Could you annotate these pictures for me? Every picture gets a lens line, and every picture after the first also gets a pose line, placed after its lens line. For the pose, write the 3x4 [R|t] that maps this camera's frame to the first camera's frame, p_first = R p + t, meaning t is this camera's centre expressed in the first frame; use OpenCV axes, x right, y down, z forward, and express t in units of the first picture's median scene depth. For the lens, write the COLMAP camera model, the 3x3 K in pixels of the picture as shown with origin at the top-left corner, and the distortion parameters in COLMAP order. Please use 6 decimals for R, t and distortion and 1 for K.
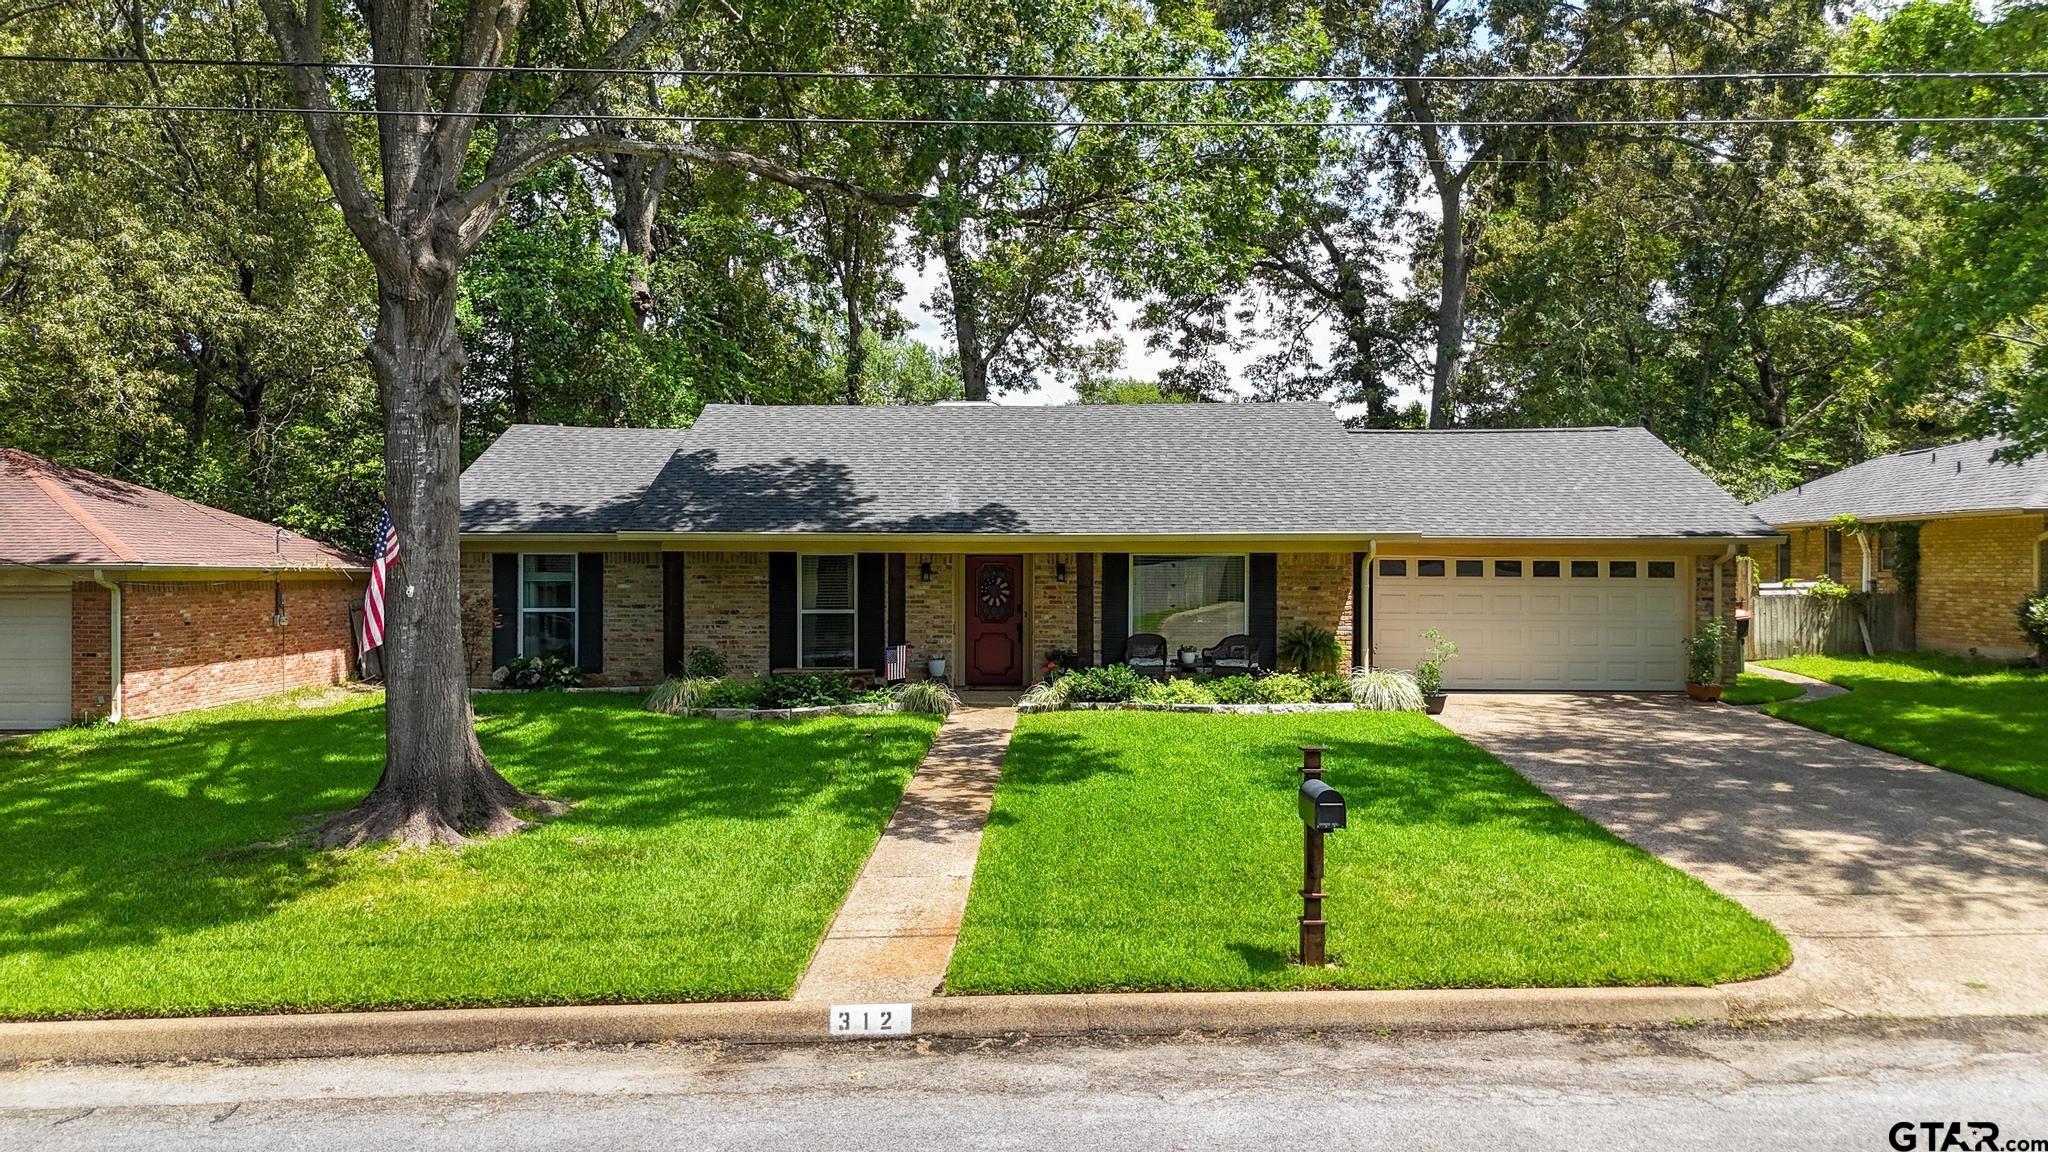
lens RADIAL K [[1514.4, 0, 1022.1], [0, 1514.4, 588.1], [0, 0, 1]] dist [0.053032, -0.028630]
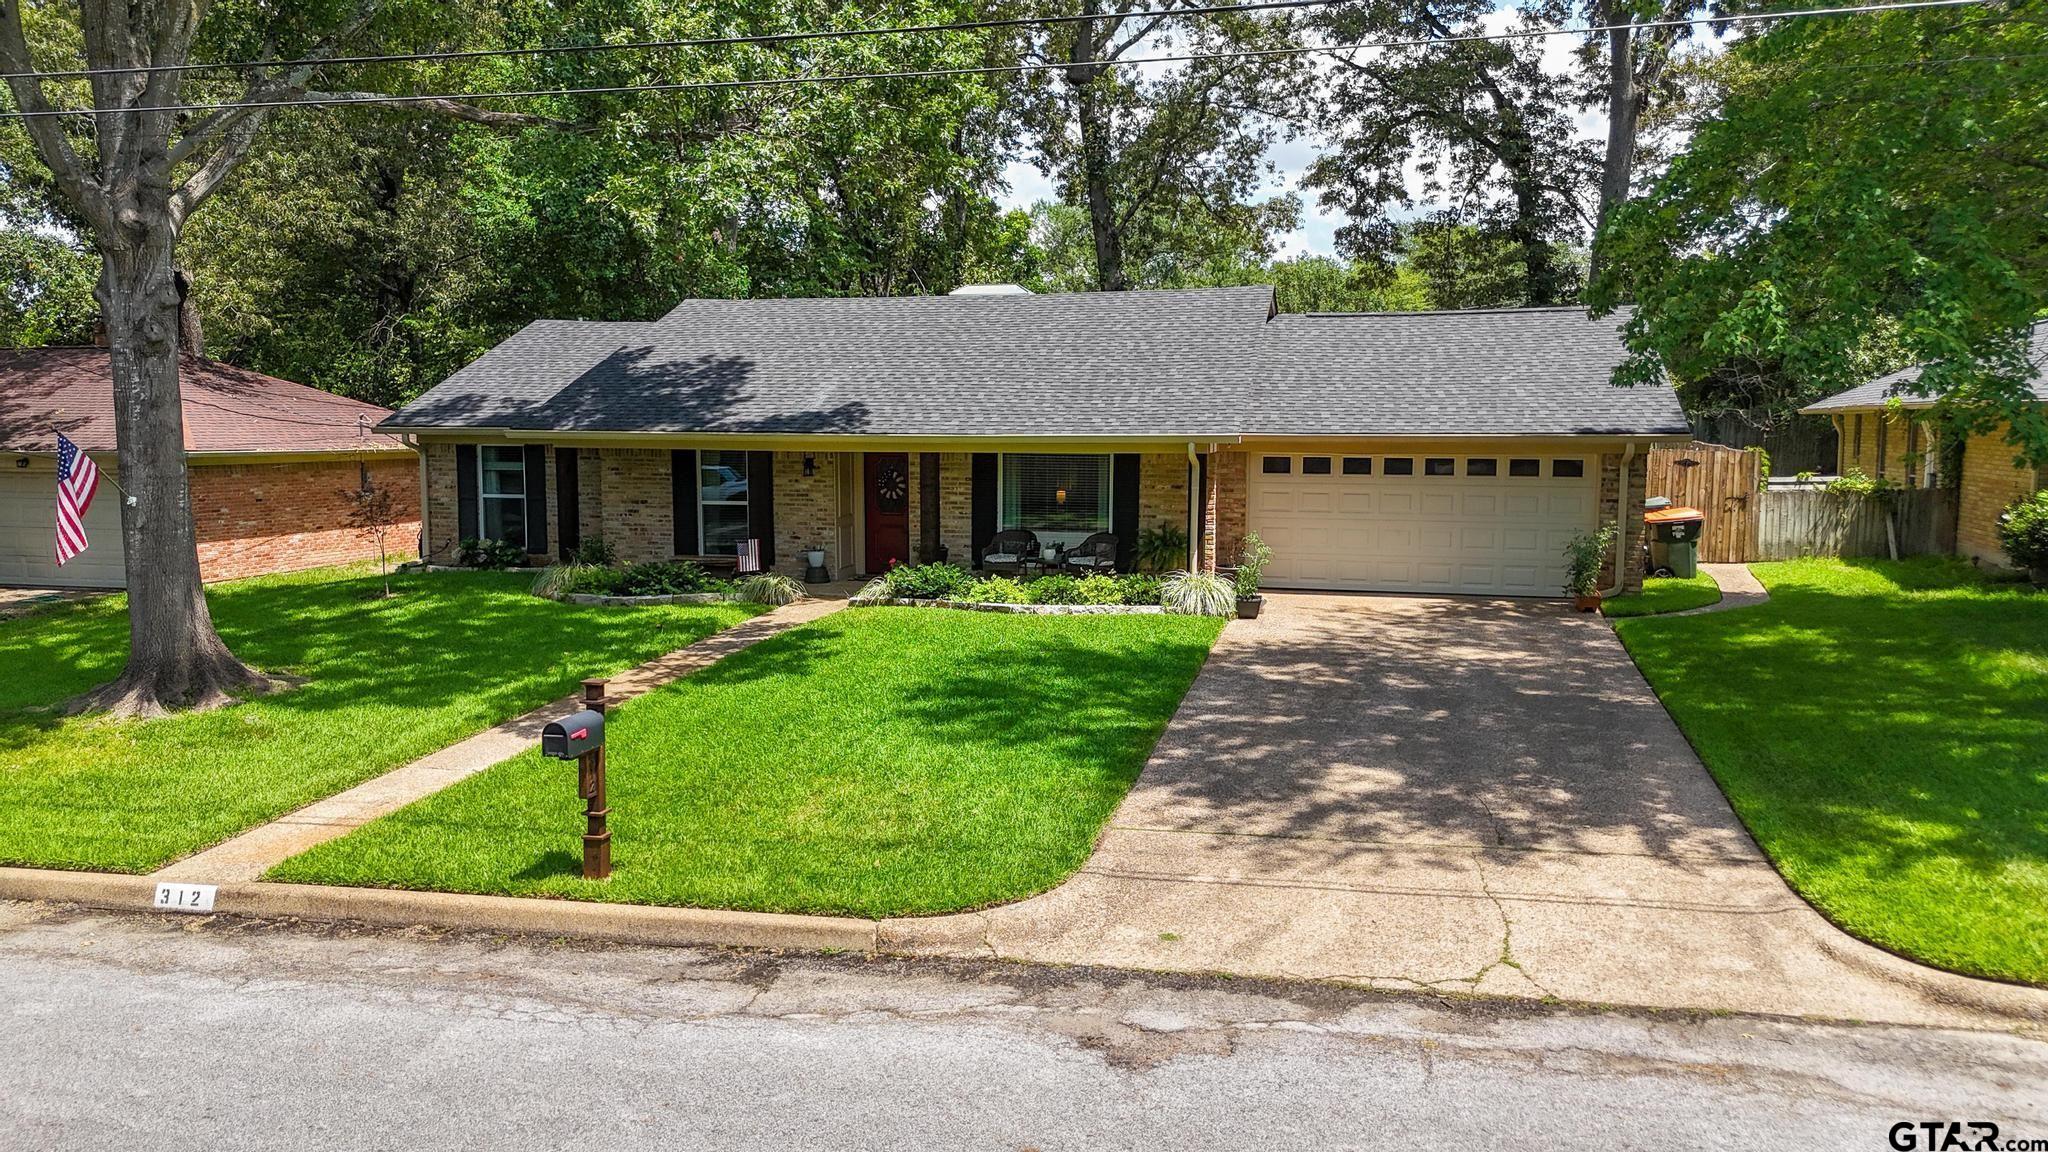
lens RADIAL K [[1514.4, 0, 1021.7], [0, 1514.4, 584.6], [0, 0, 1]] dist [0.053032, -0.028630]
pose [[0.969829, 0.027872, -0.242188, 0.377308], [-0.004456, 0.995304, 0.096699, -0.035447], [0.243746, -0.092702, 0.965398, 0.012833]]
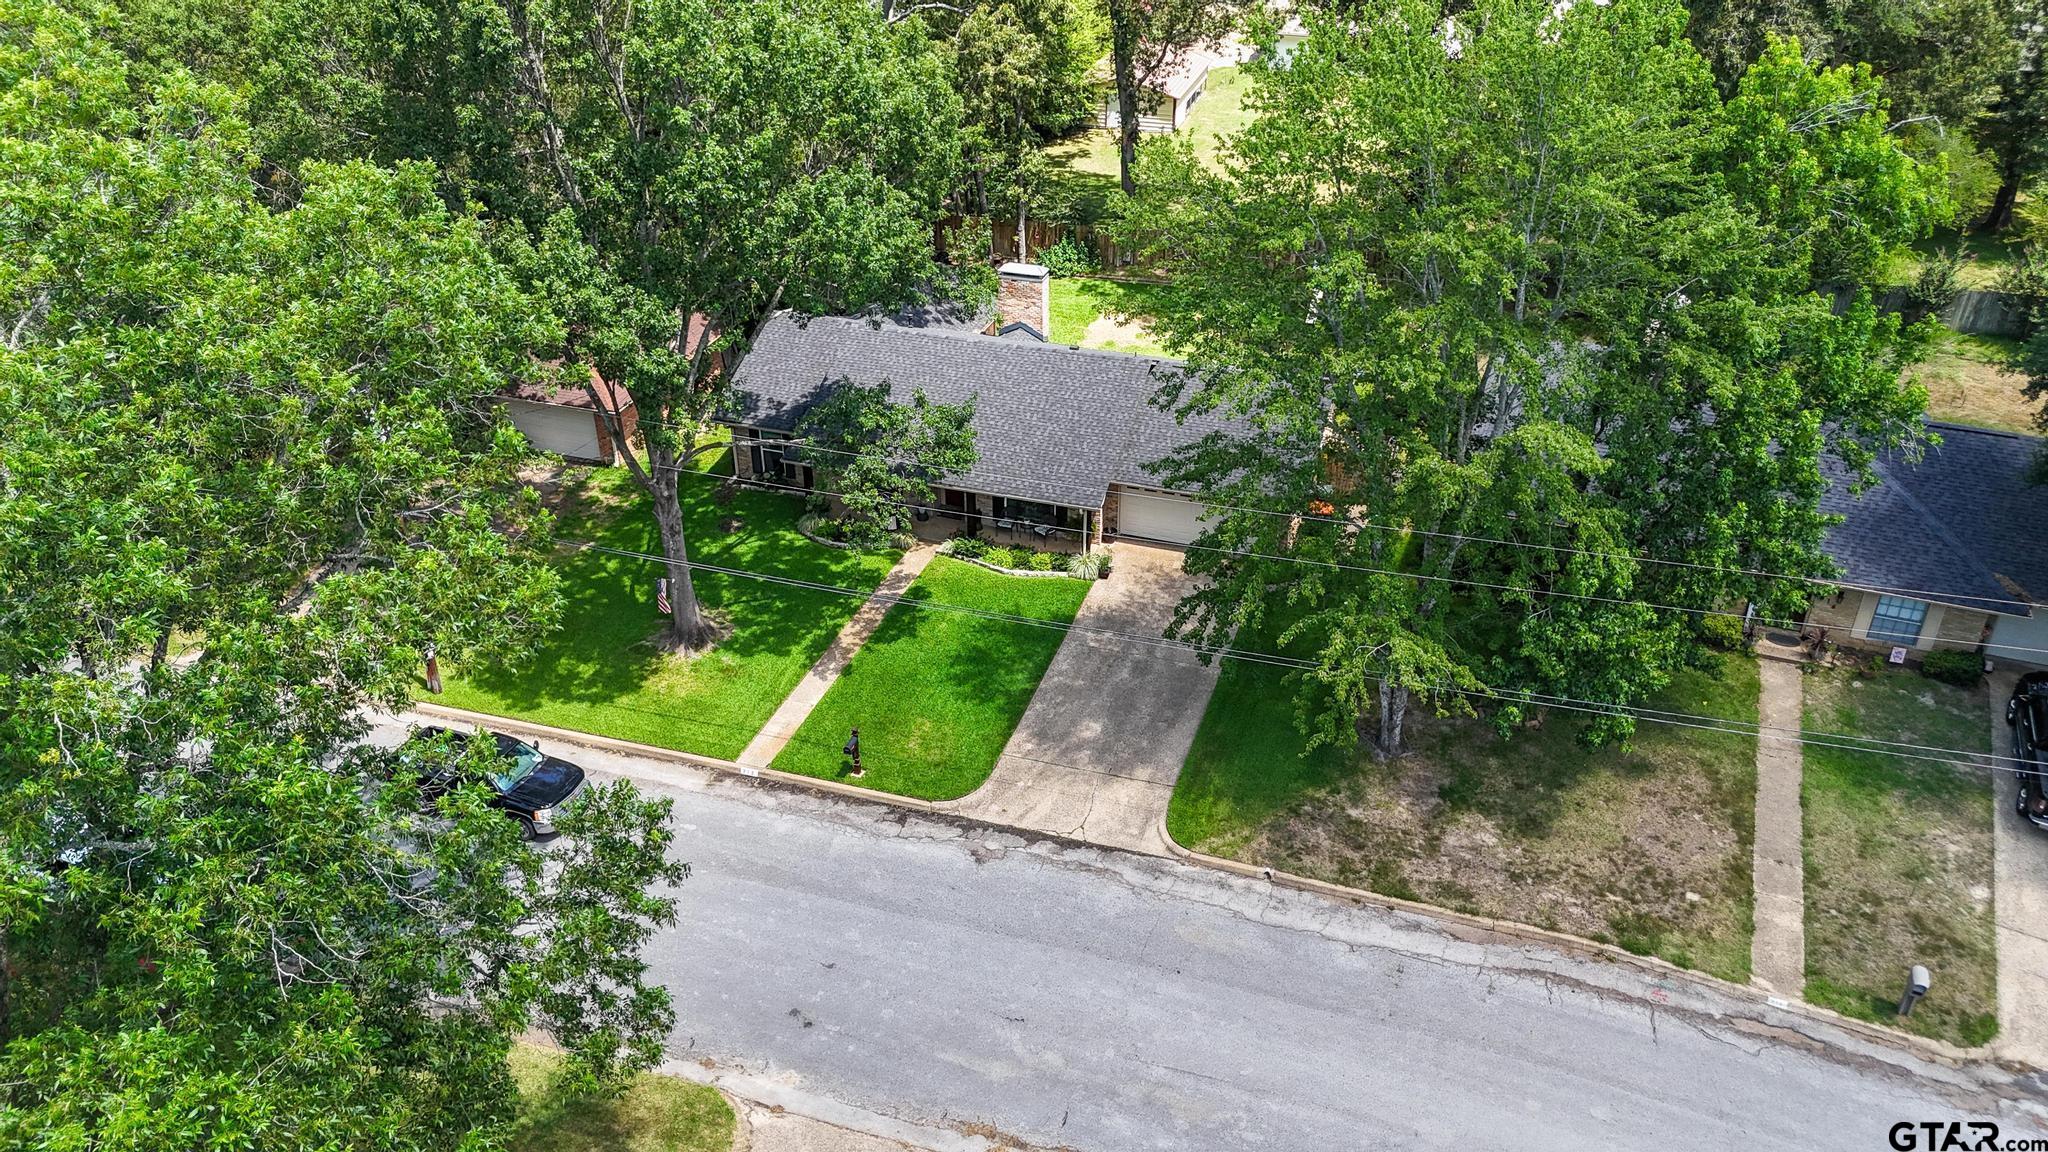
lens RADIAL K [[1514.4, 0, 1029.9], [0, 1514.4, 575.8], [0, 0, 1]] dist [0.053032, -0.028630]
pose [[0.944258, 0.166061, -0.284256, 0.846141], [0.001200, 0.861713, 0.507395, -1.131536], [0.329205, -0.479453, 0.813479, -0.946142]]
